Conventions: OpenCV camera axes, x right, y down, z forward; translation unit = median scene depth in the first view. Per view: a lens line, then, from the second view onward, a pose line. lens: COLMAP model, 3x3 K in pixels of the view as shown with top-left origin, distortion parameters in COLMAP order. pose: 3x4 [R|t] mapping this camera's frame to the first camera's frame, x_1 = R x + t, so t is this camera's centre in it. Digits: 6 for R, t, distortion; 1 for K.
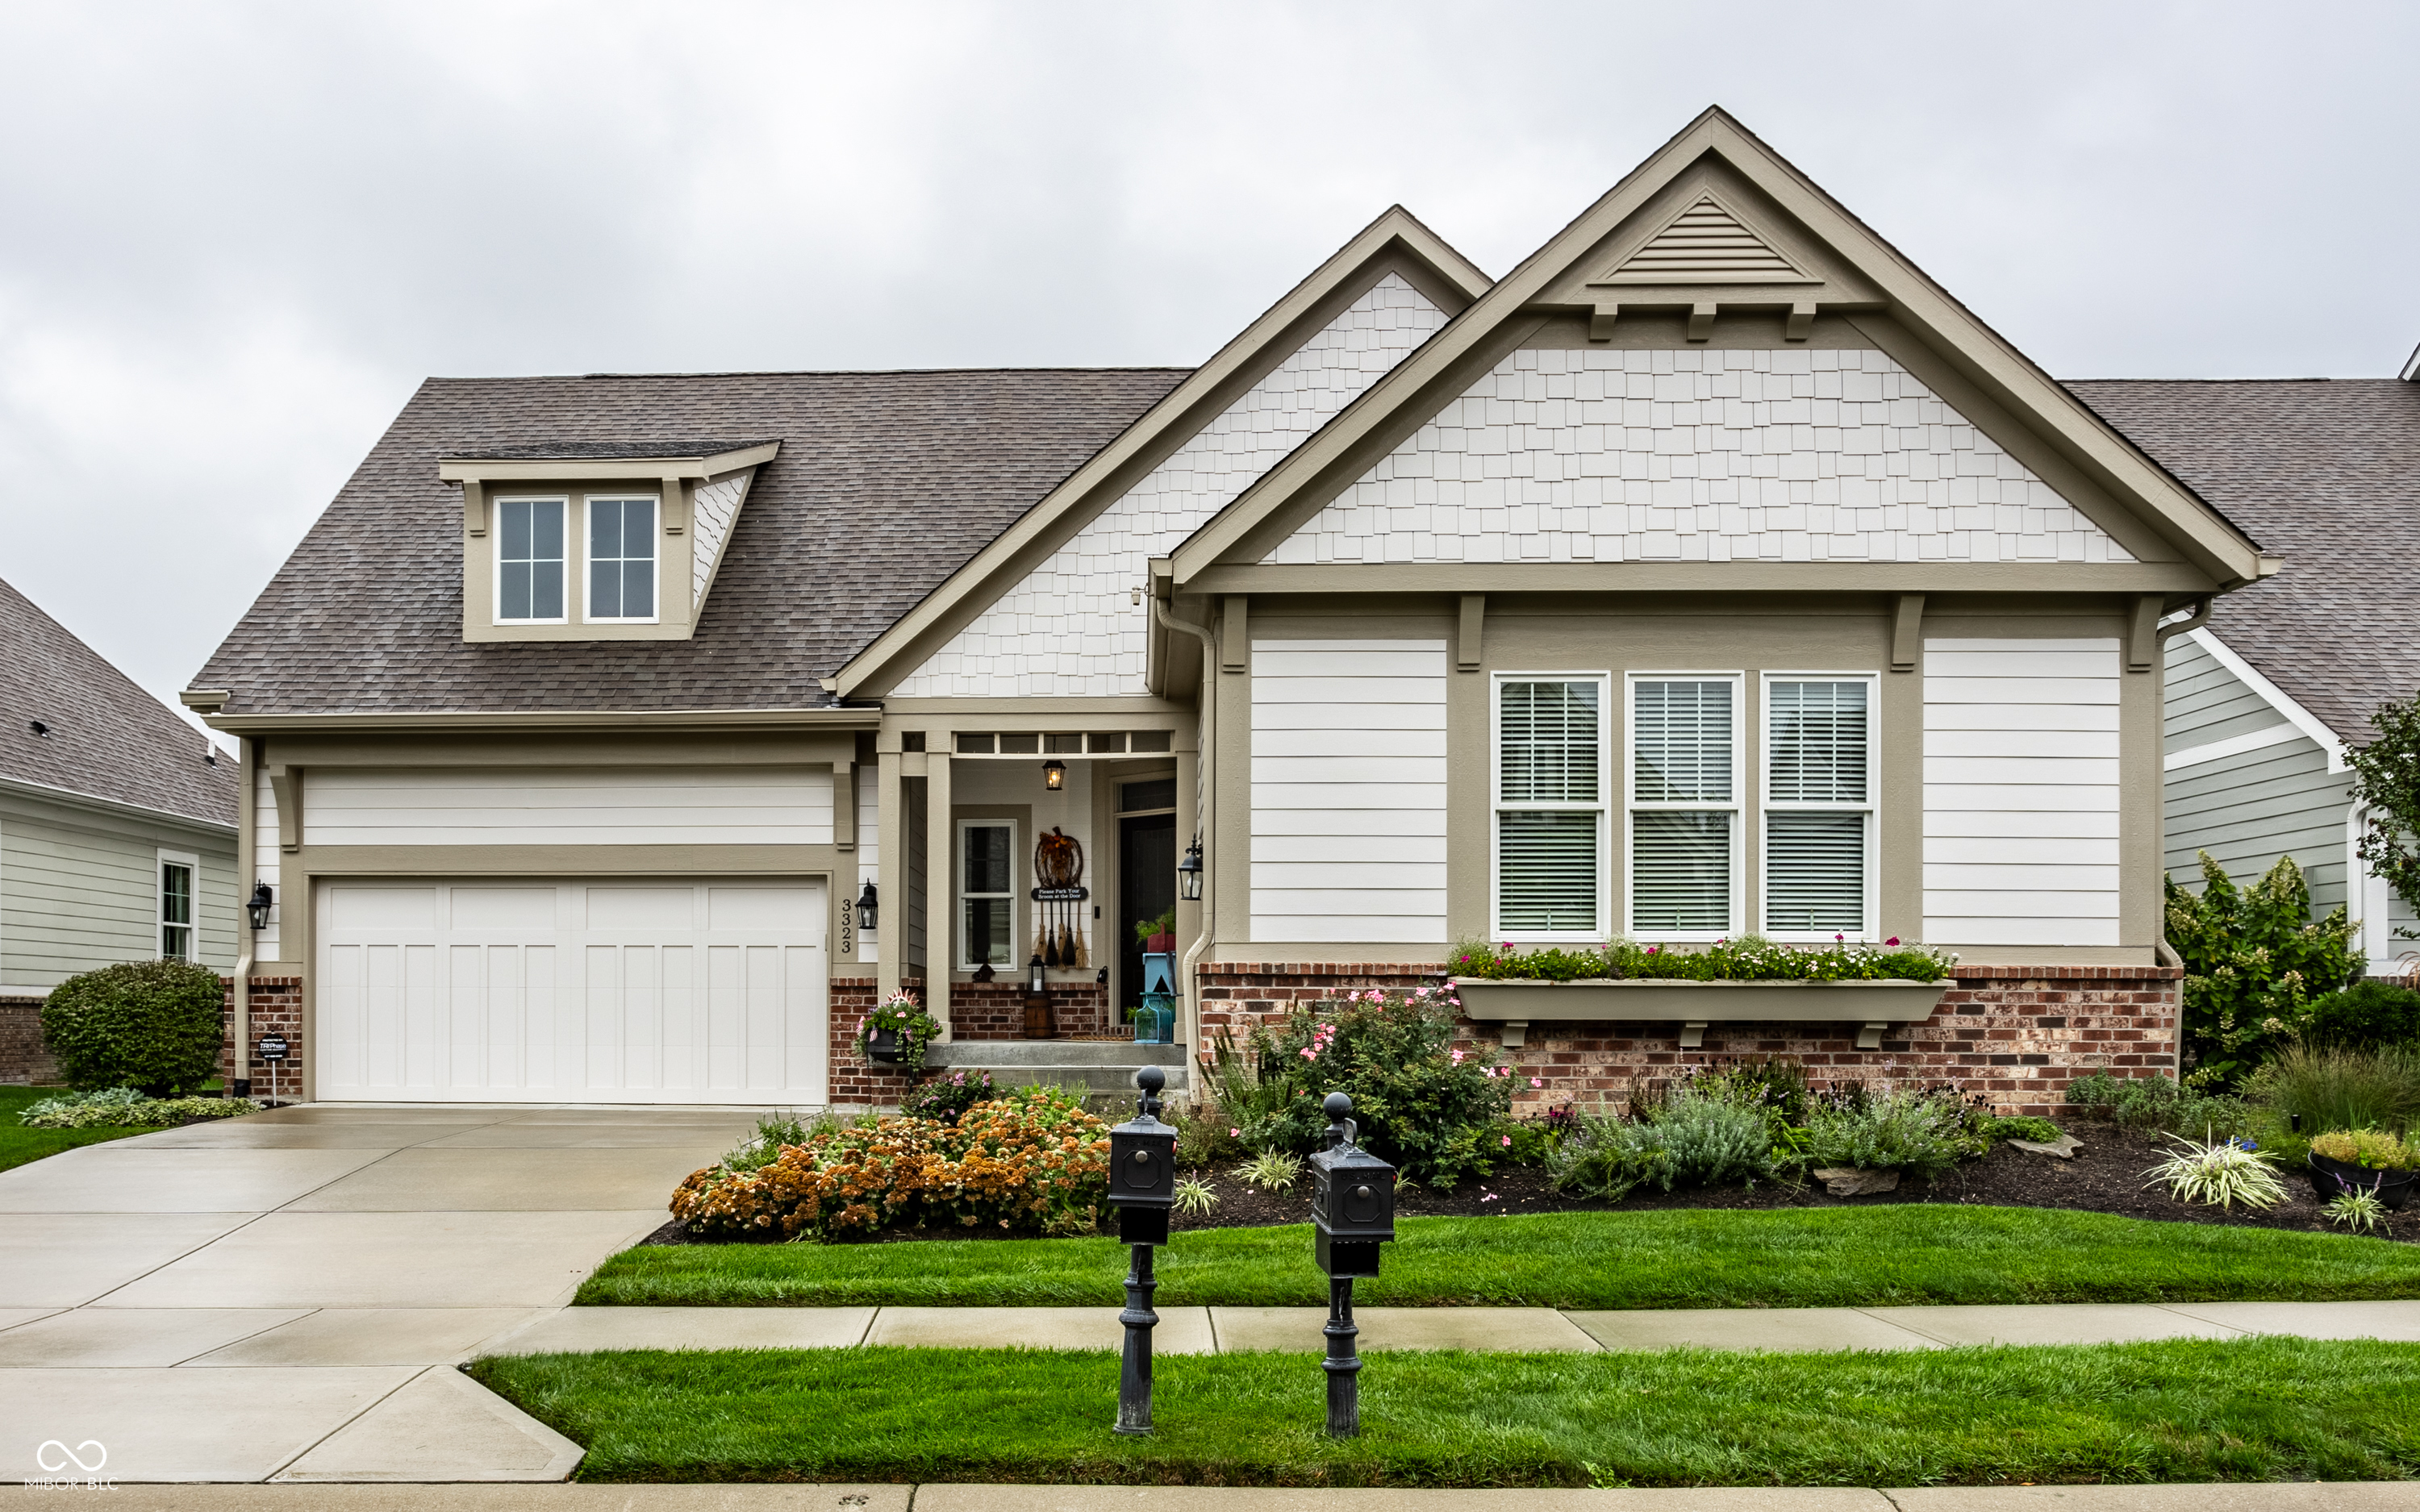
lens RADIAL K [[1752.8, 0, 1167.3], [0, 1752.8, 752.0], [0, 0, 1]] dist [-0.004468, 0.000369]
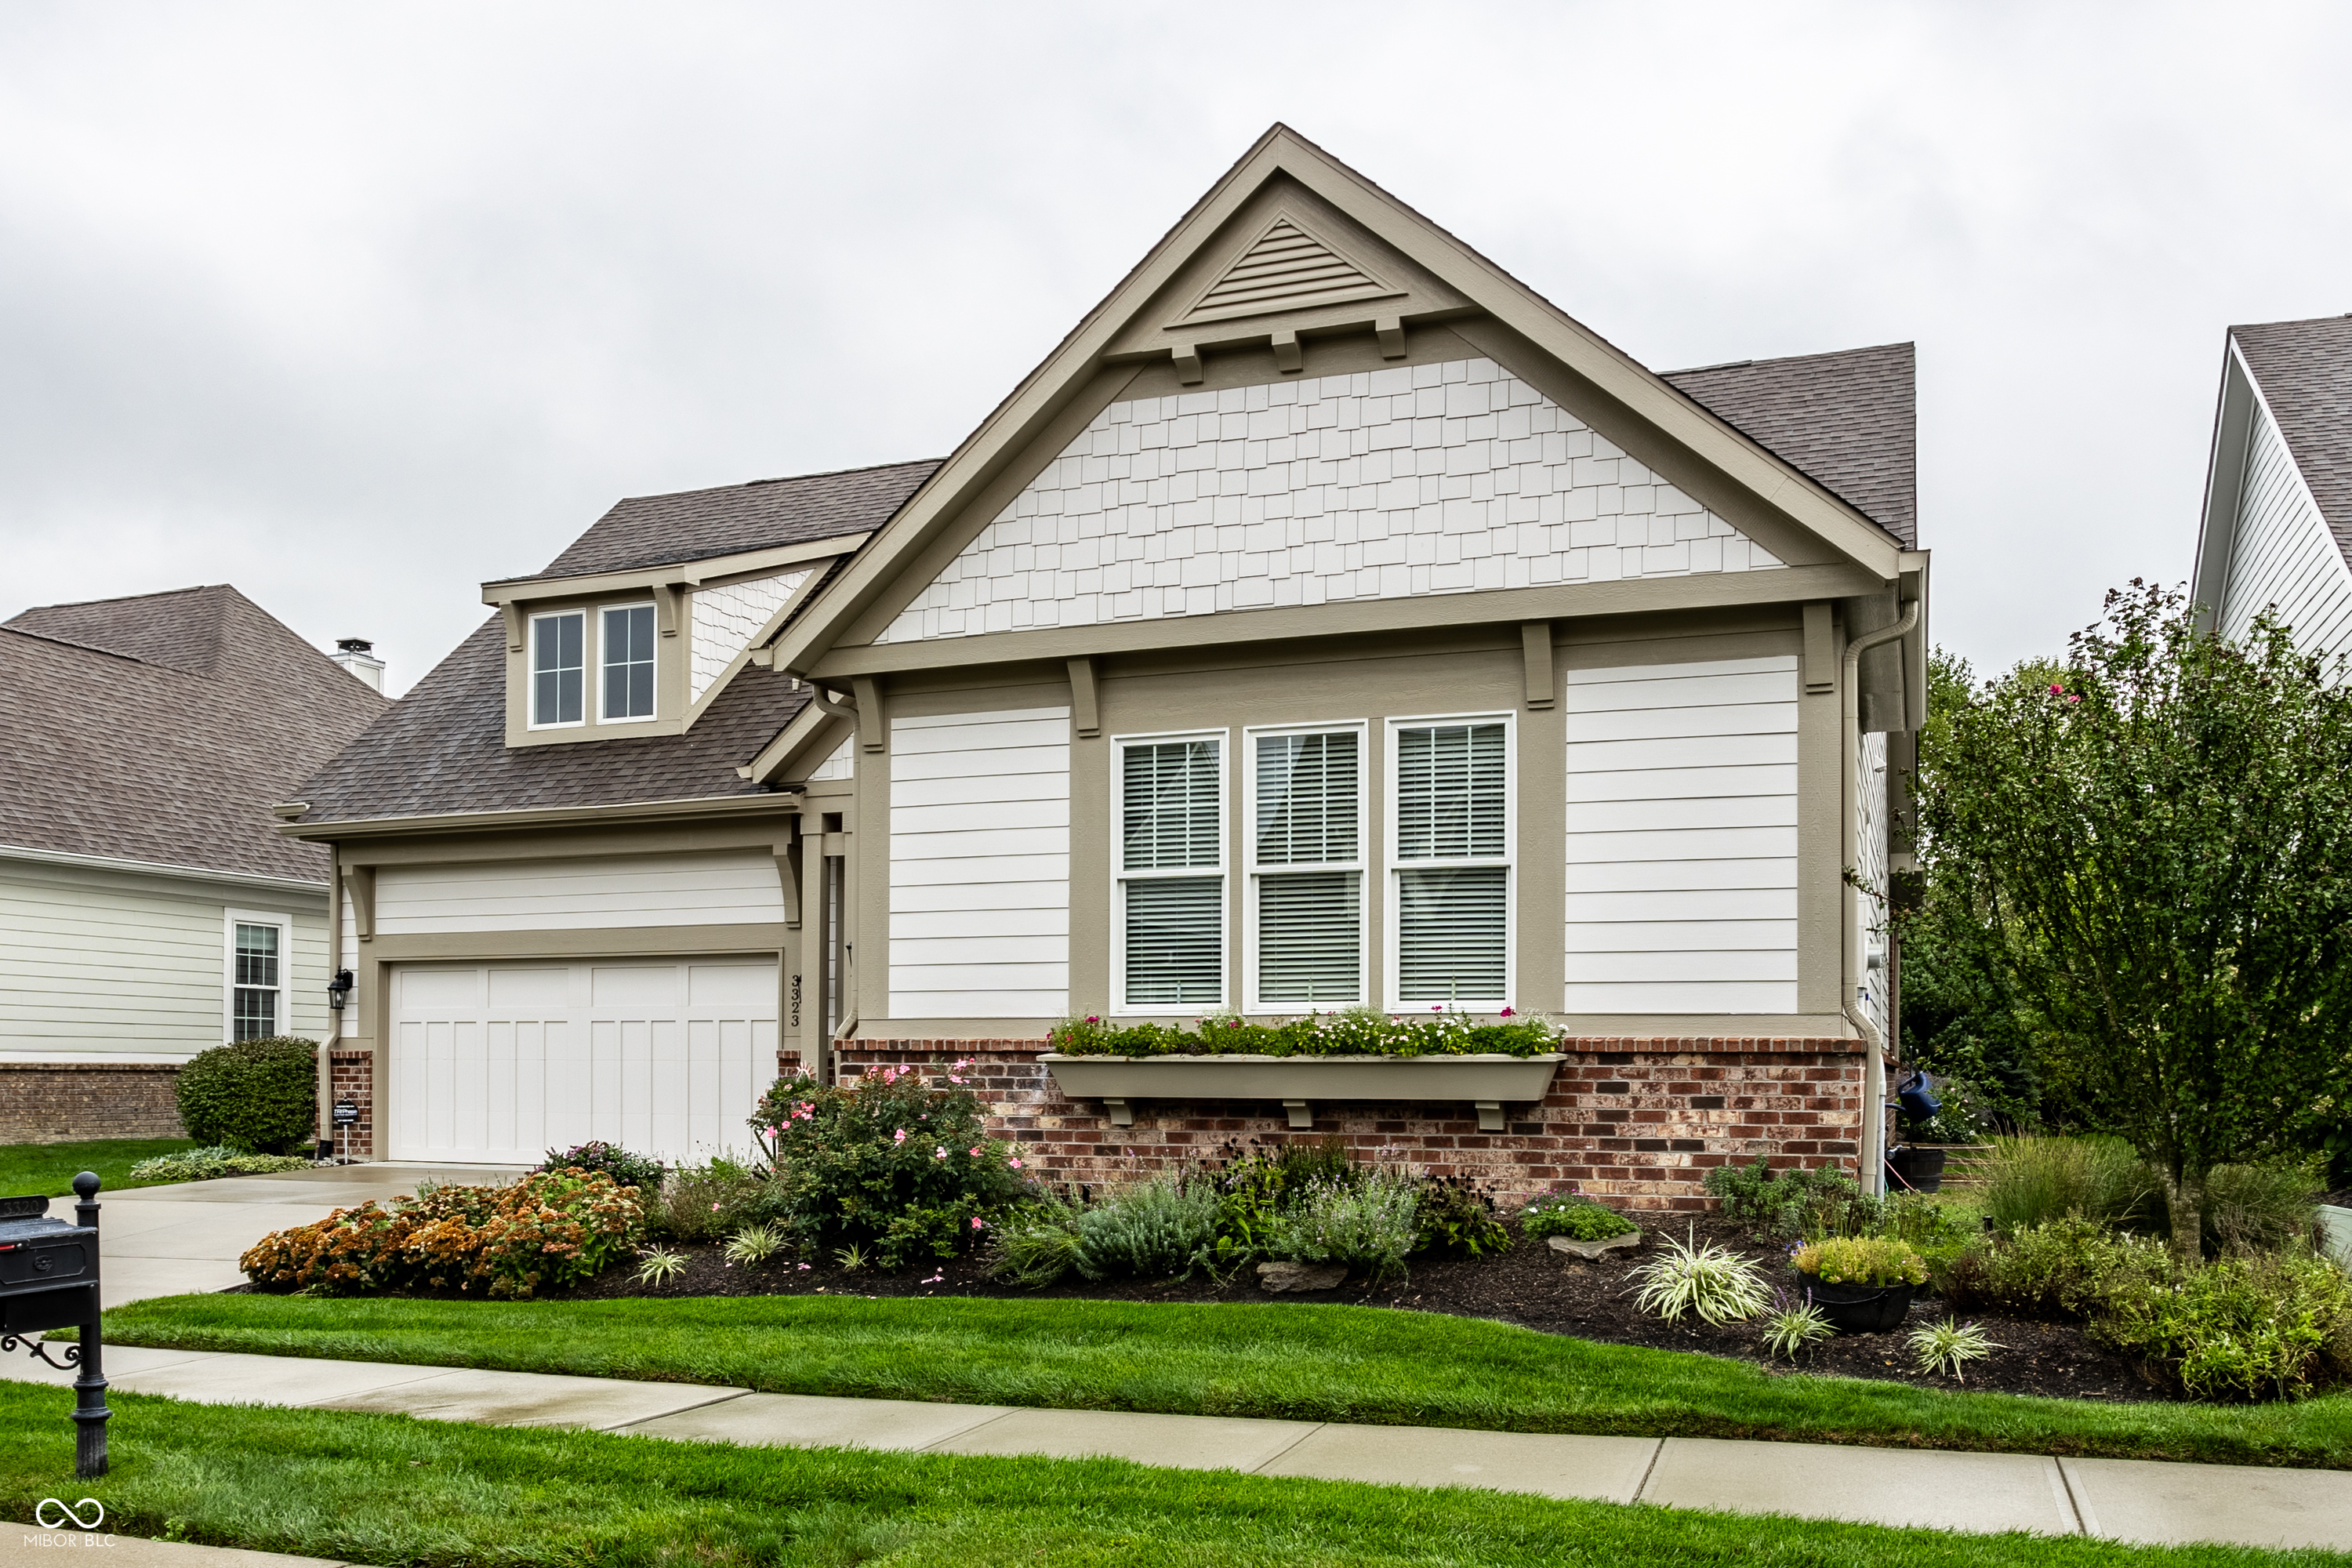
lens RADIAL K [[1825.2, 0, 1171.7], [0, 1825.2, 770.6], [0, 0, 1]] dist [-0.012241, -0.002467]
pose [[0.947454, -0.052090, -0.315624, 0.537803], [0.046717, 0.998606, -0.024571, -0.000386], [0.316464, 0.008535, 0.948566, 0.055144]]
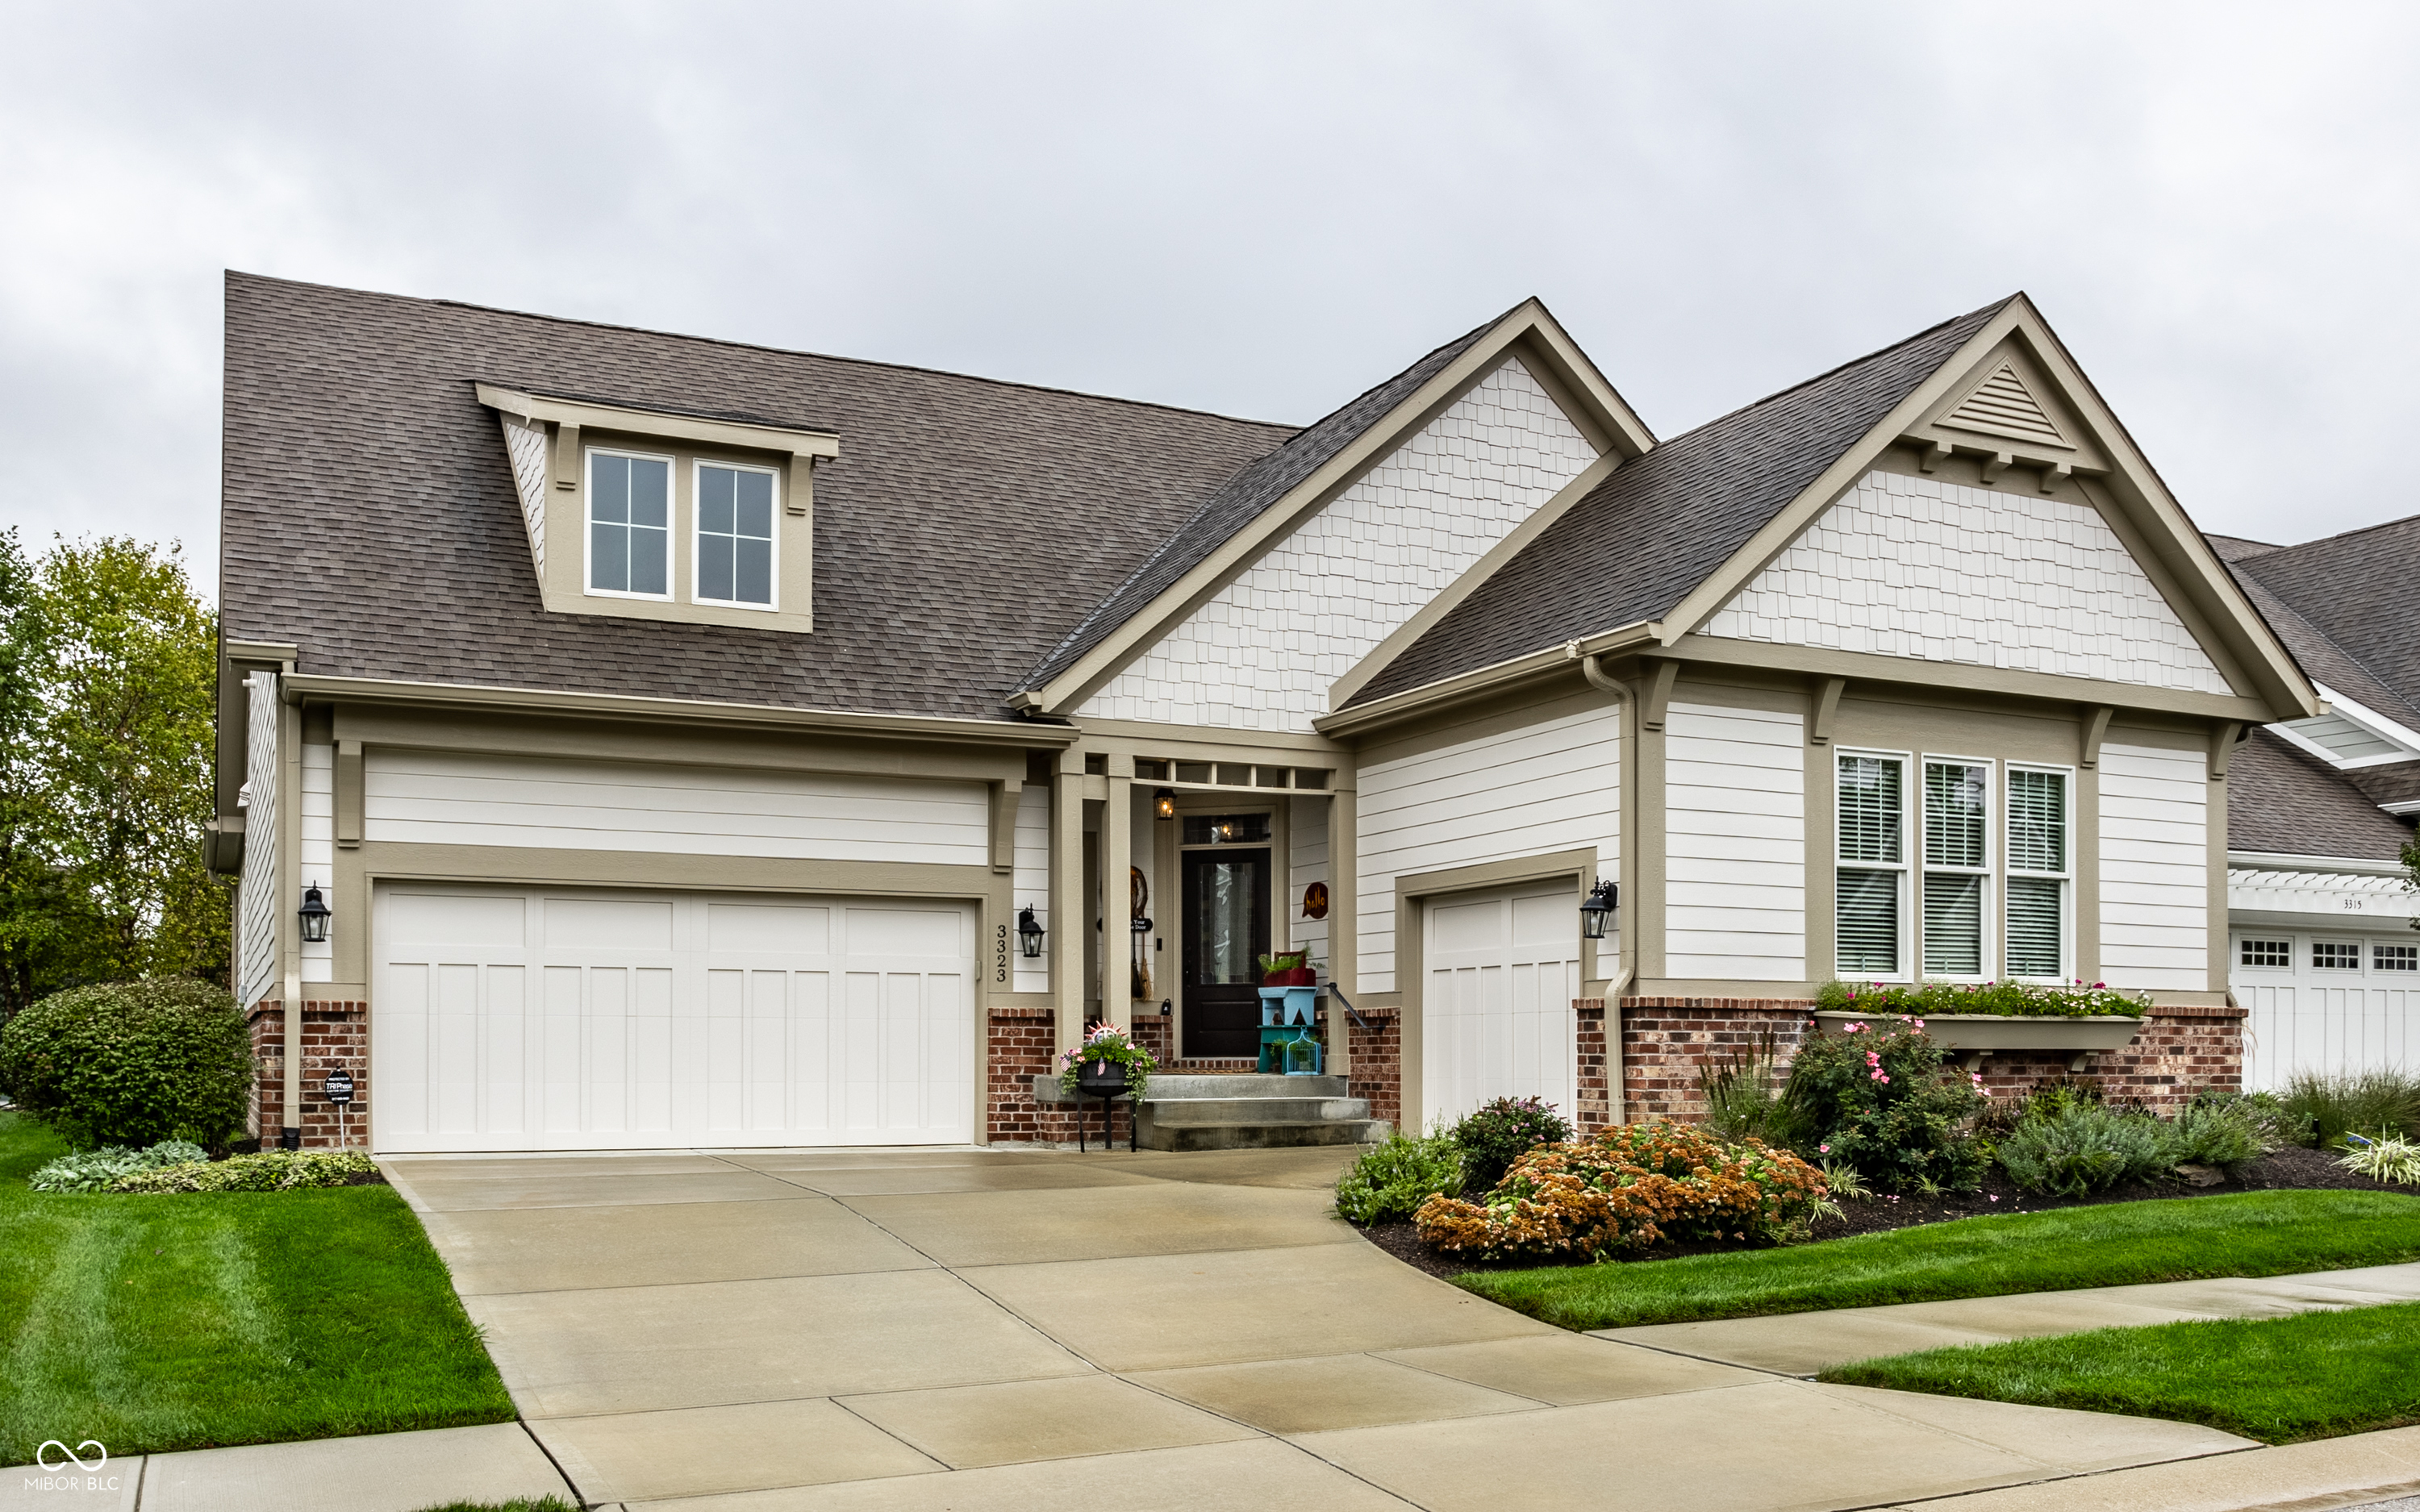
lens RADIAL K [[1799.8, 0, 1210.0], [0, 1799.8, 756.0], [0, 0, 1]] dist [-0.005718, -0.002829]
pose [[0.909117, 0.065859, 0.411301, -0.675783], [-0.059767, 0.997829, -0.027670, 0.018295], [-0.412230, 0.000573, 0.911080, 0.096329]]
